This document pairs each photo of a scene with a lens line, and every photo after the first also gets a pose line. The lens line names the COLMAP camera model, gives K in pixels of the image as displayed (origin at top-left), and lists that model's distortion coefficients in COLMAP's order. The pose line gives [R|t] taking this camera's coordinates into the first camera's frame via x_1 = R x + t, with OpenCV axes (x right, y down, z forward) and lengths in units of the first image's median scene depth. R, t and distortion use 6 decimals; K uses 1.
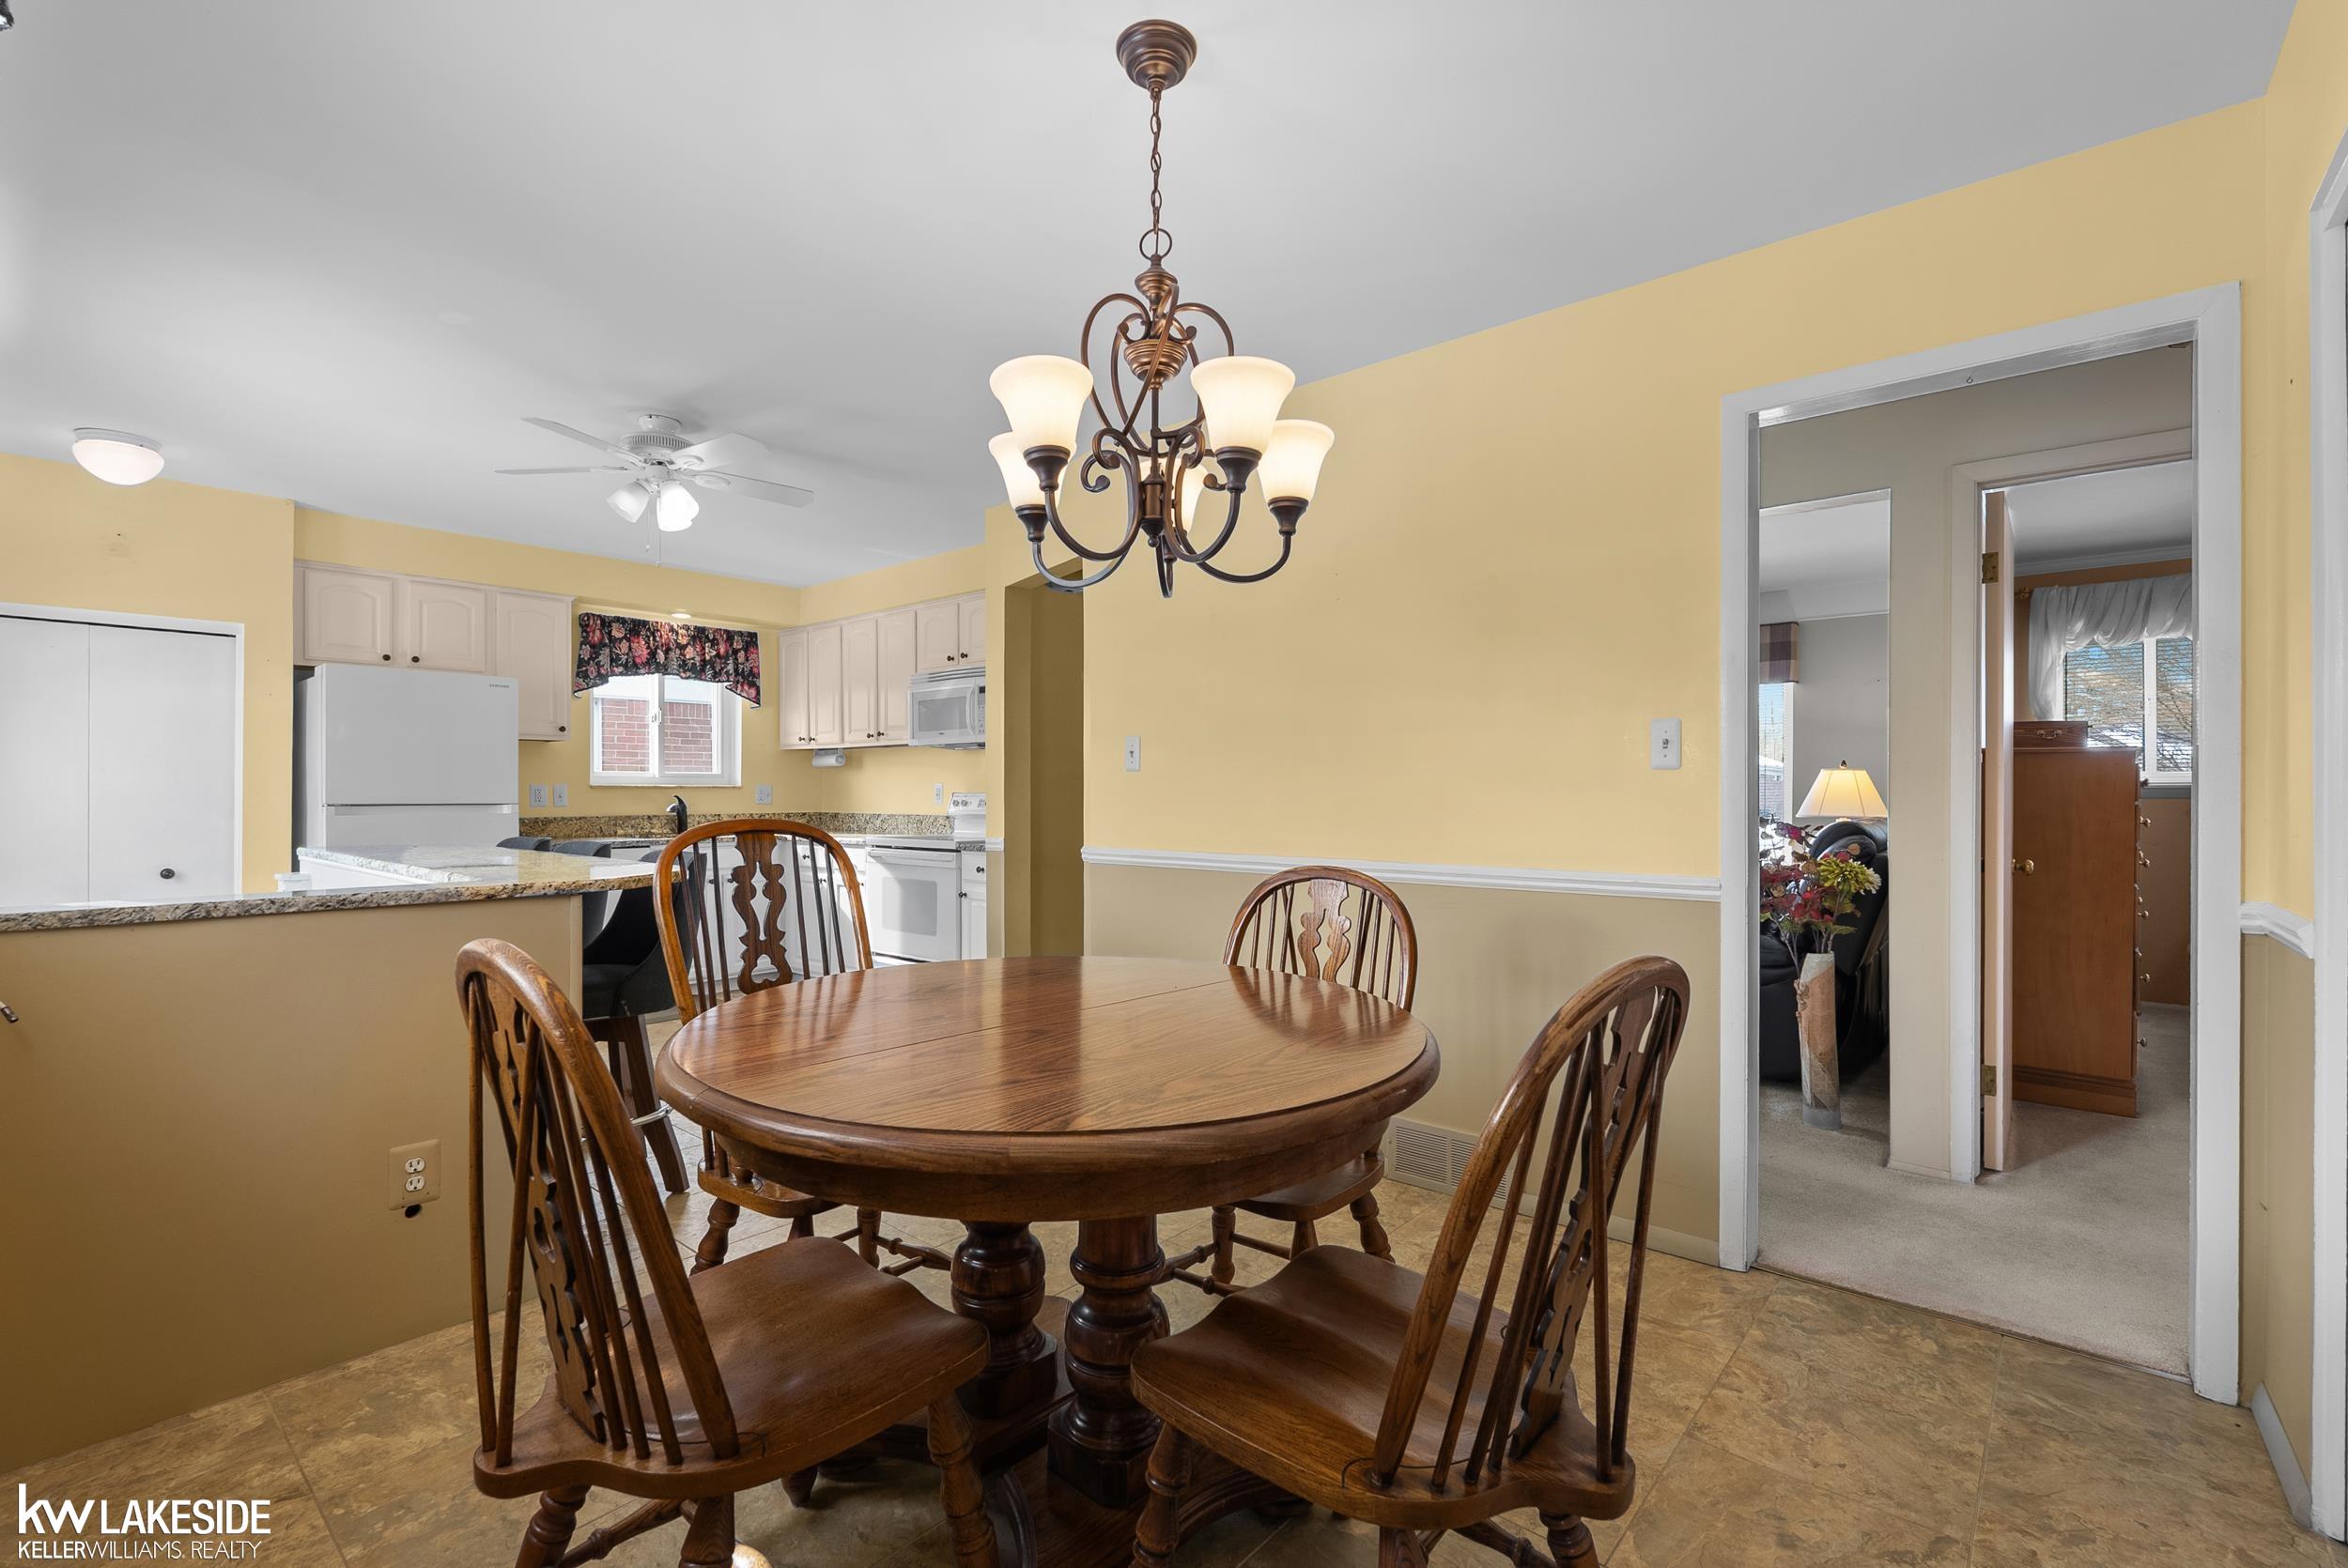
lens RADIAL K [[1054.4, 0, 1174.0], [0, 1054.4, 784.0], [0, 0, 1]] dist [-0.000594, -0.000092]
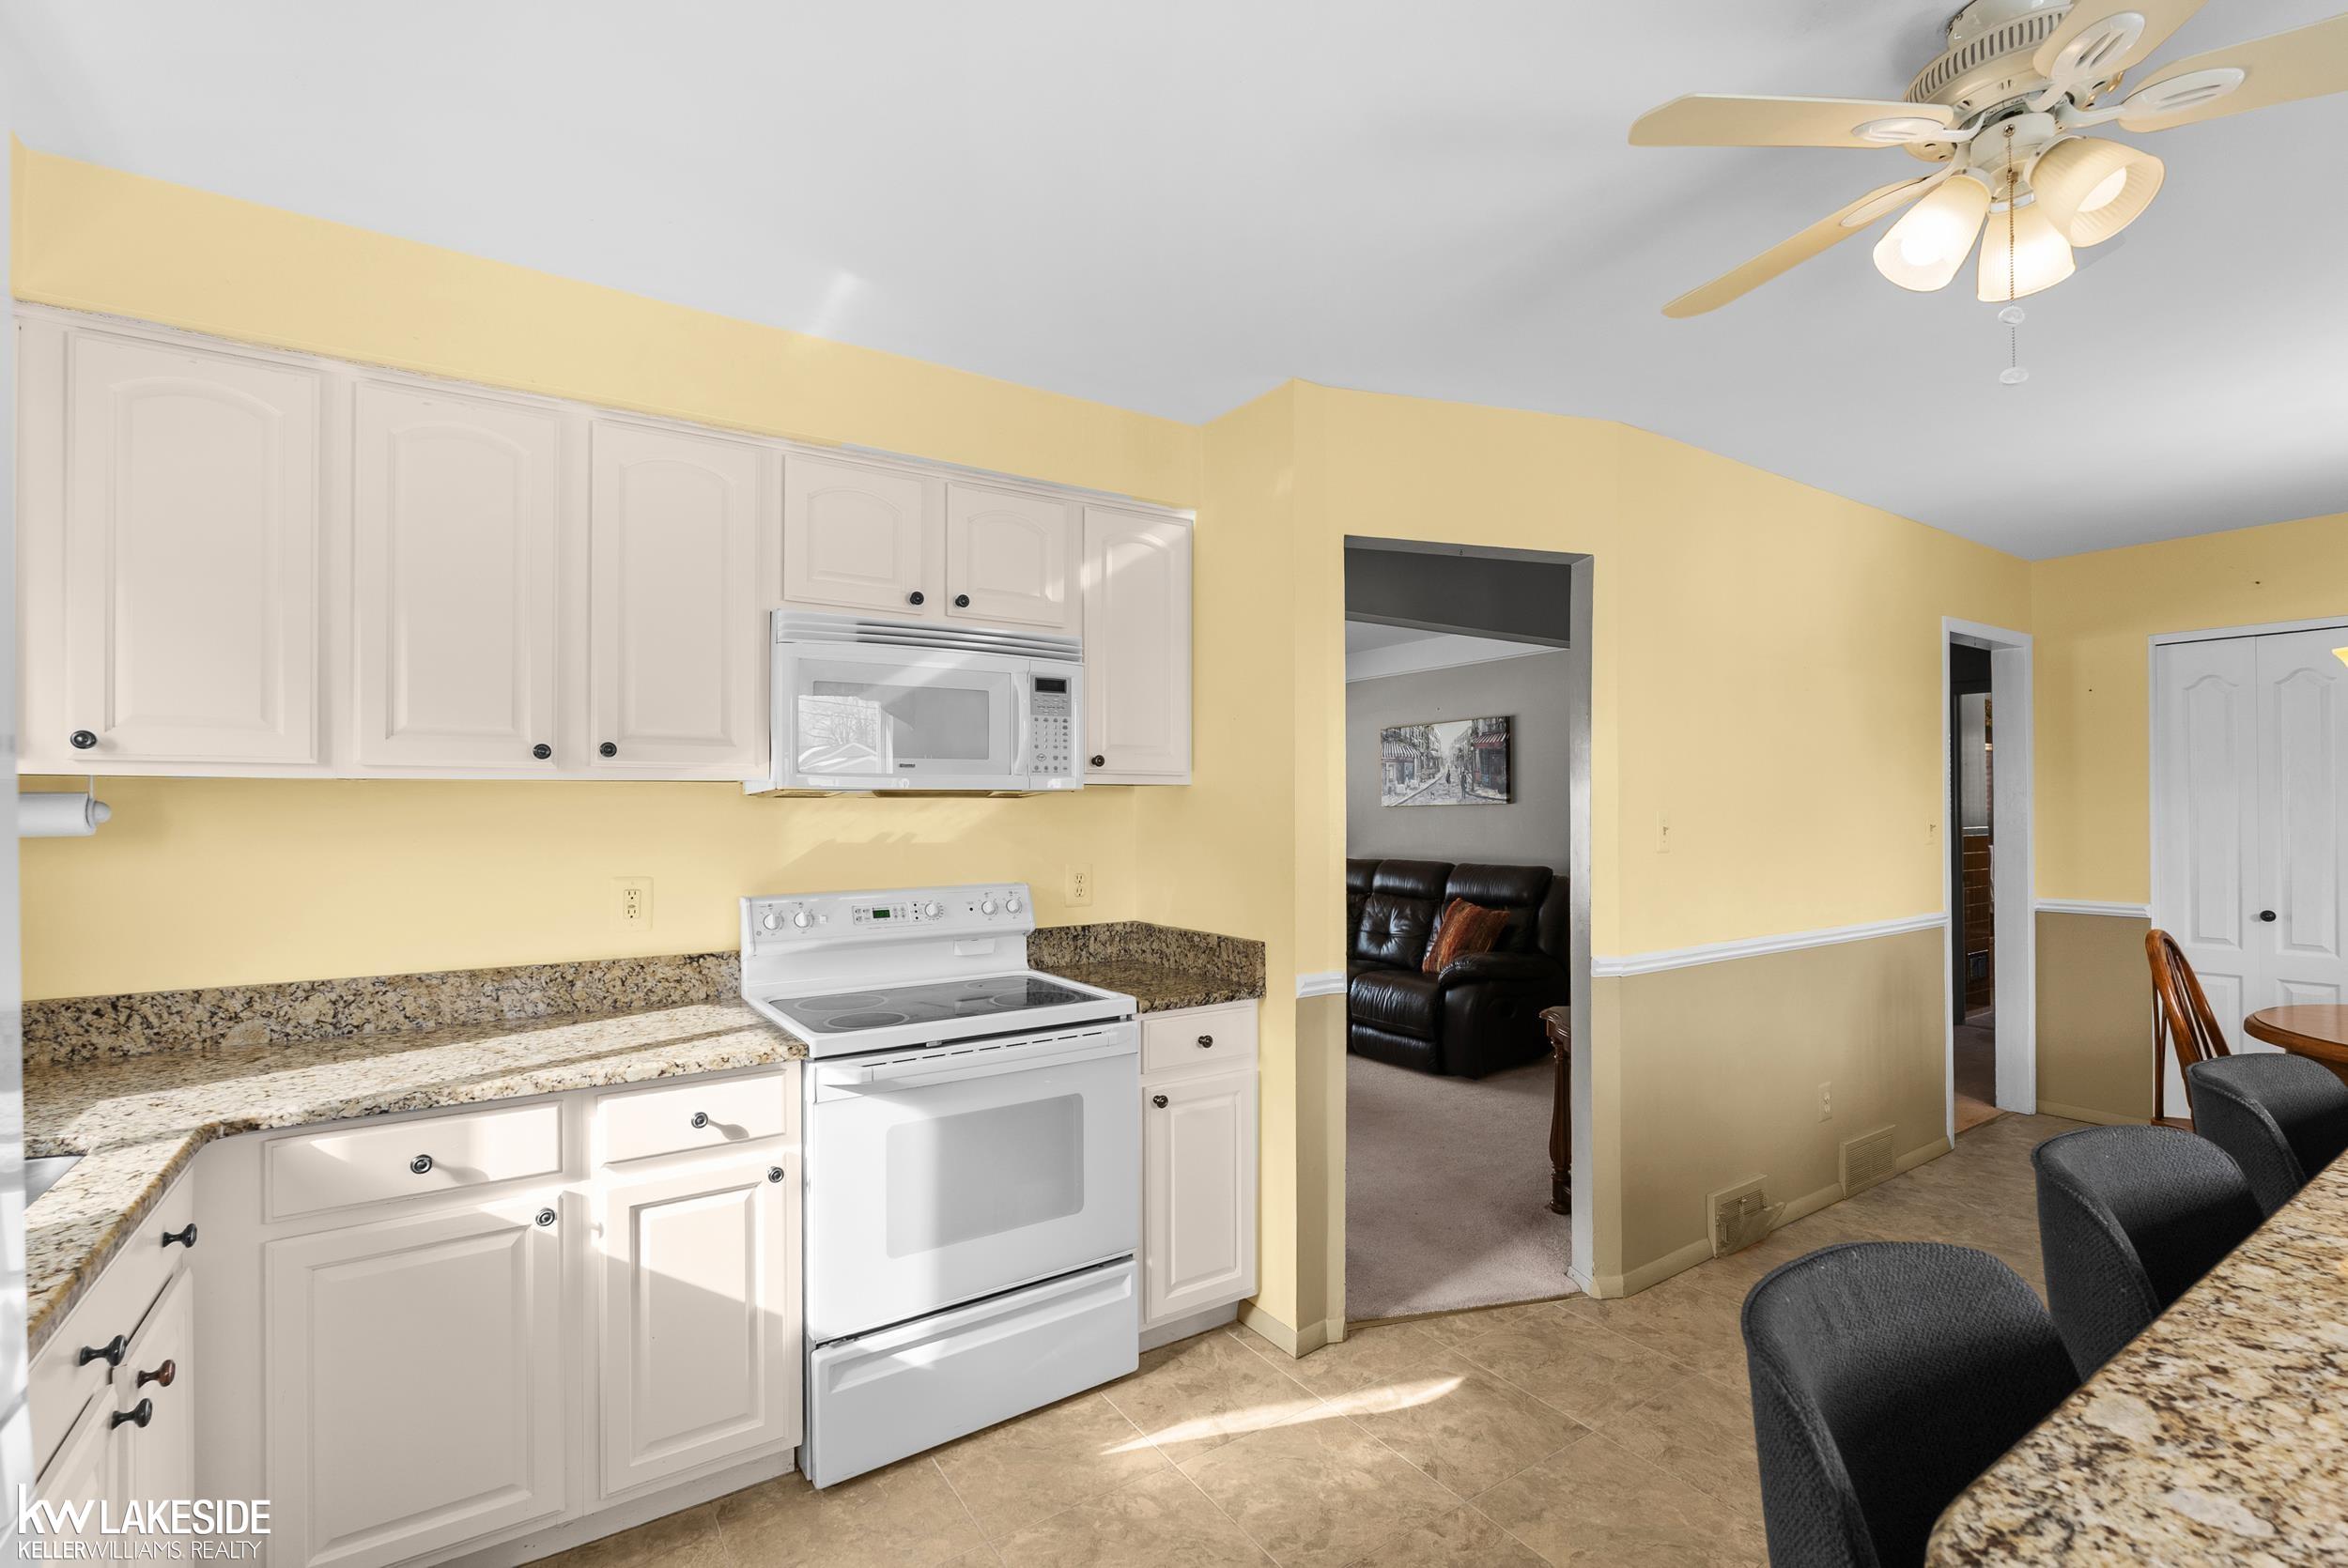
lens RADIAL K [[1038.1, 0, 1173.6], [0, 1038.1, 809.0], [0, 0, 1]] dist [-0.001015, -0.000044]
pose [[0.268813, 0.001150, 0.963192, -0.558517], [-0.001442, 0.999999, -0.000791, -0.027288], [-0.963191, -0.001177, 0.268814, 0.715942]]
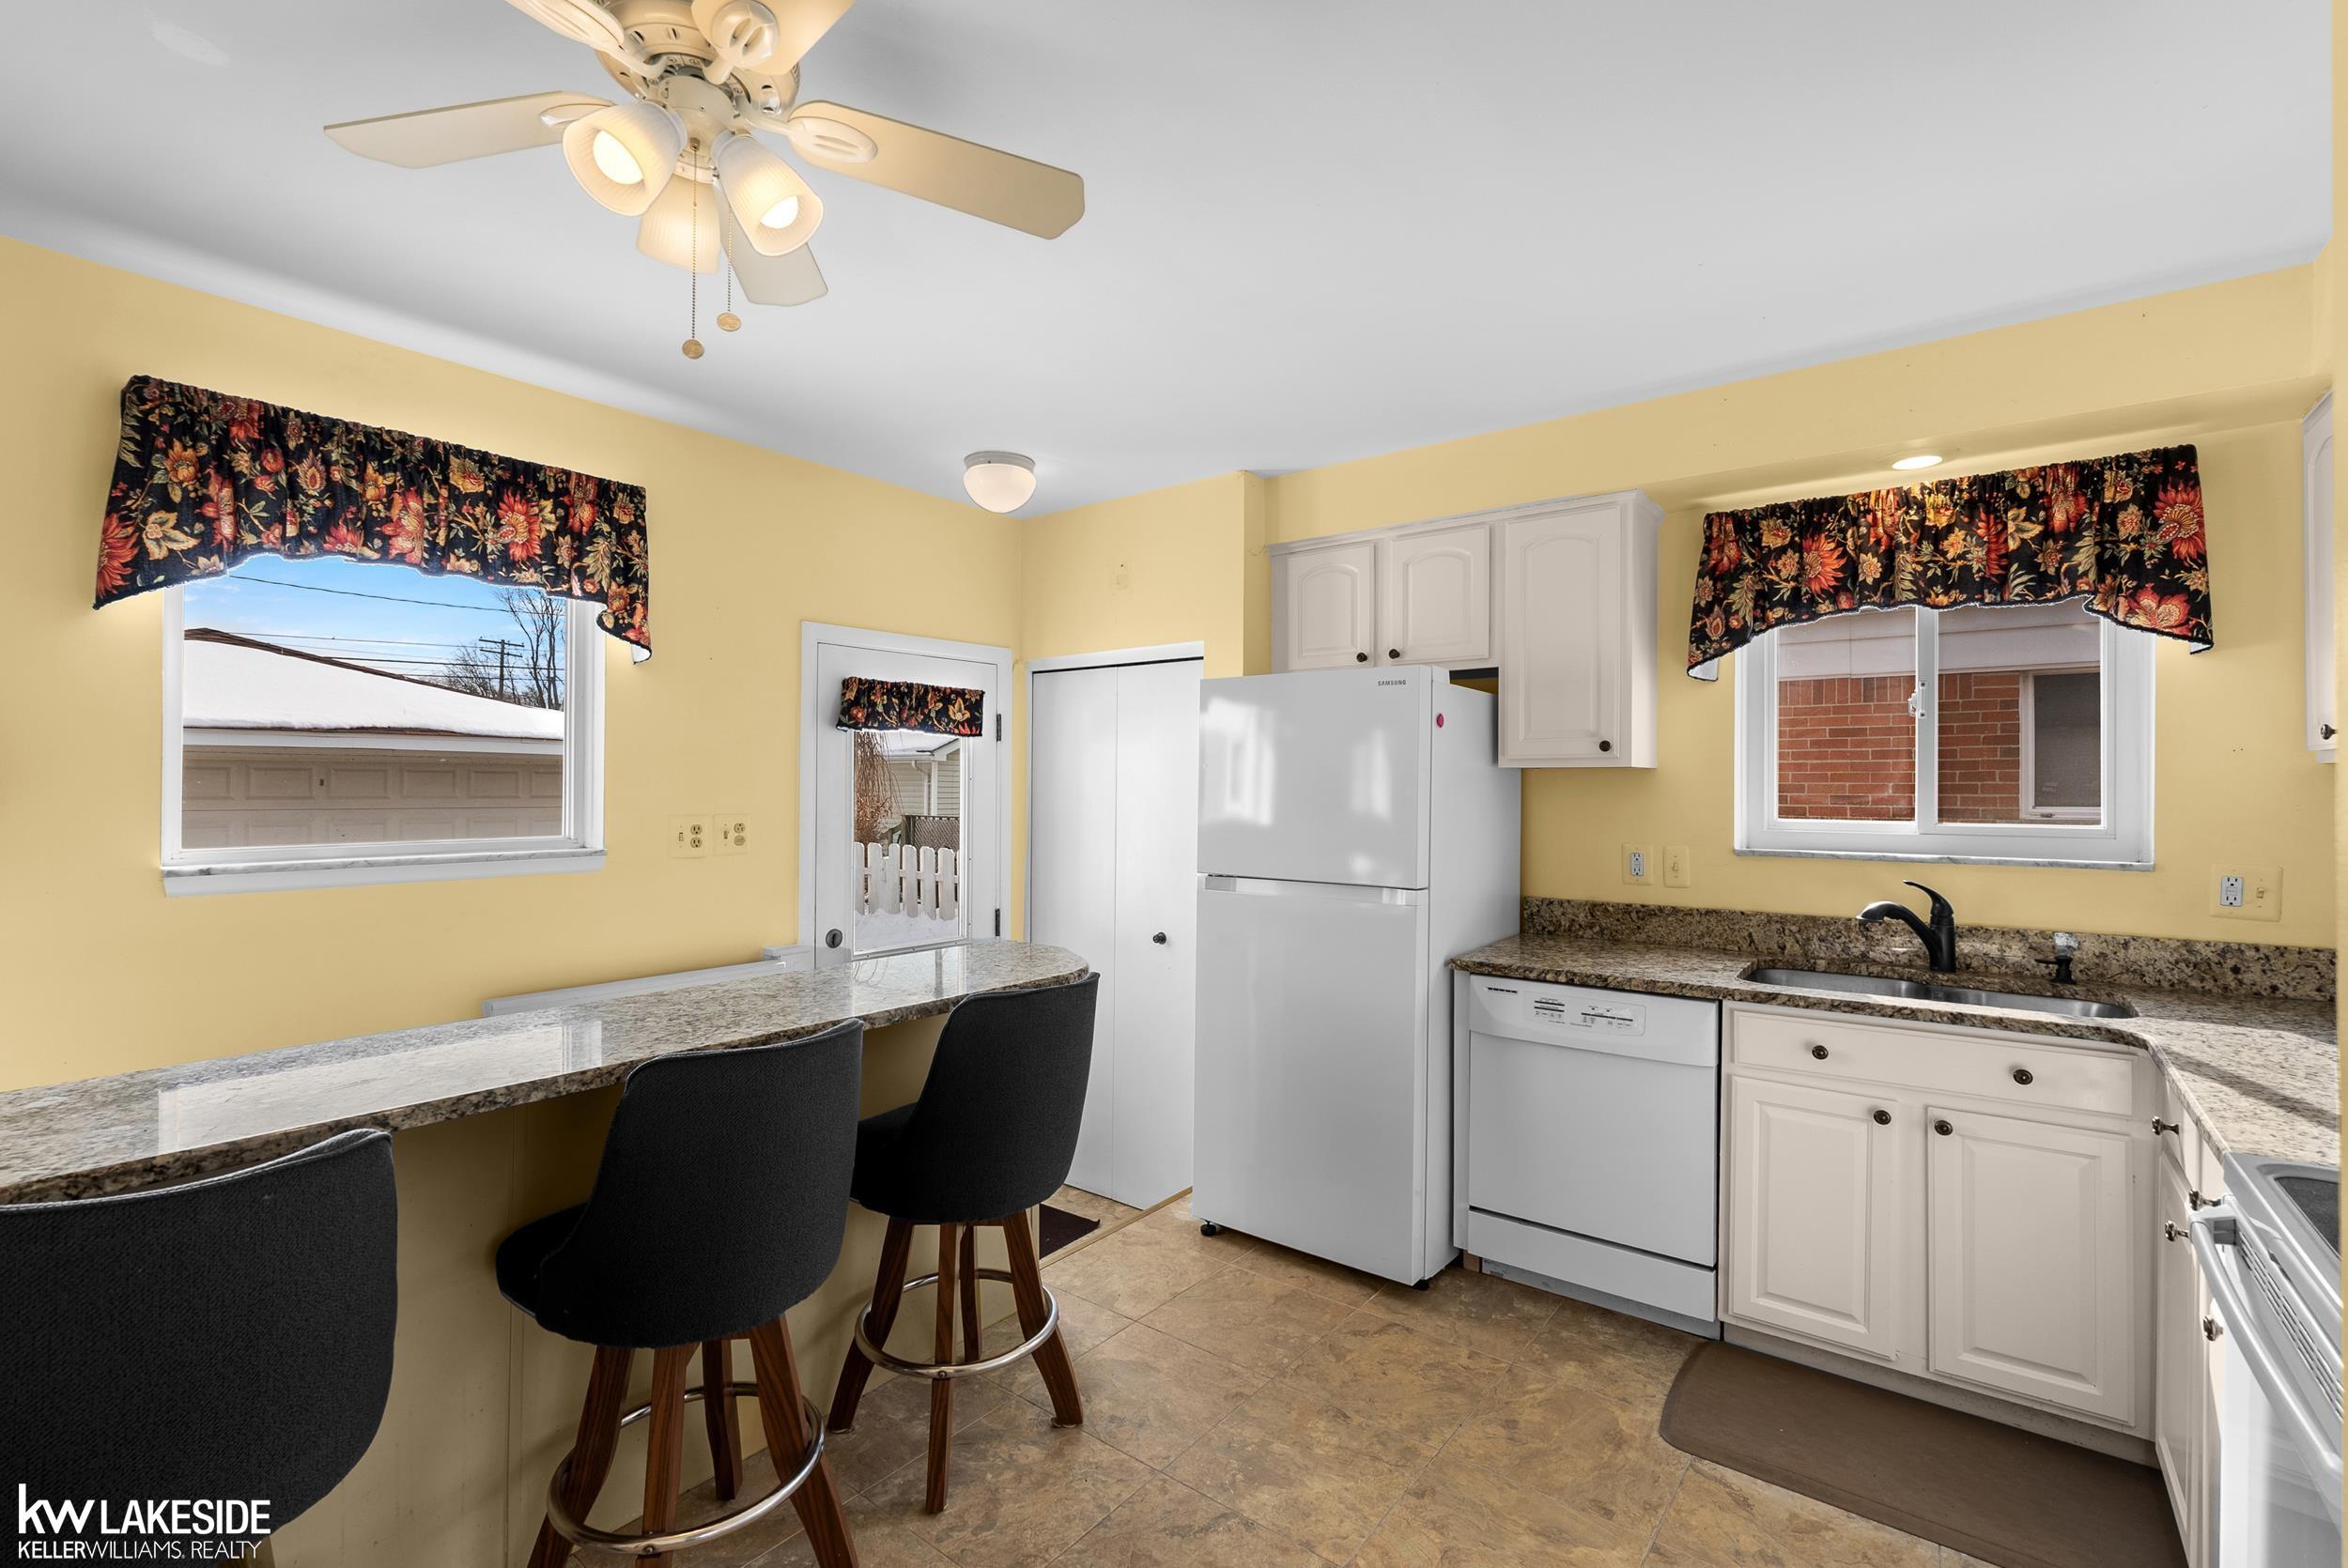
lens RADIAL K [[1037.9, 0, 1169.4], [0, 1037.9, 778.8], [0, 0, 1]] dist [-0.001583, -0.000207]
pose [[0.050227, -0.006191, -0.998719, -0.063893], [0.002998, 0.999977, -0.006048, -0.030169], [0.998733, -0.002690, 0.050245, 0.687044]]
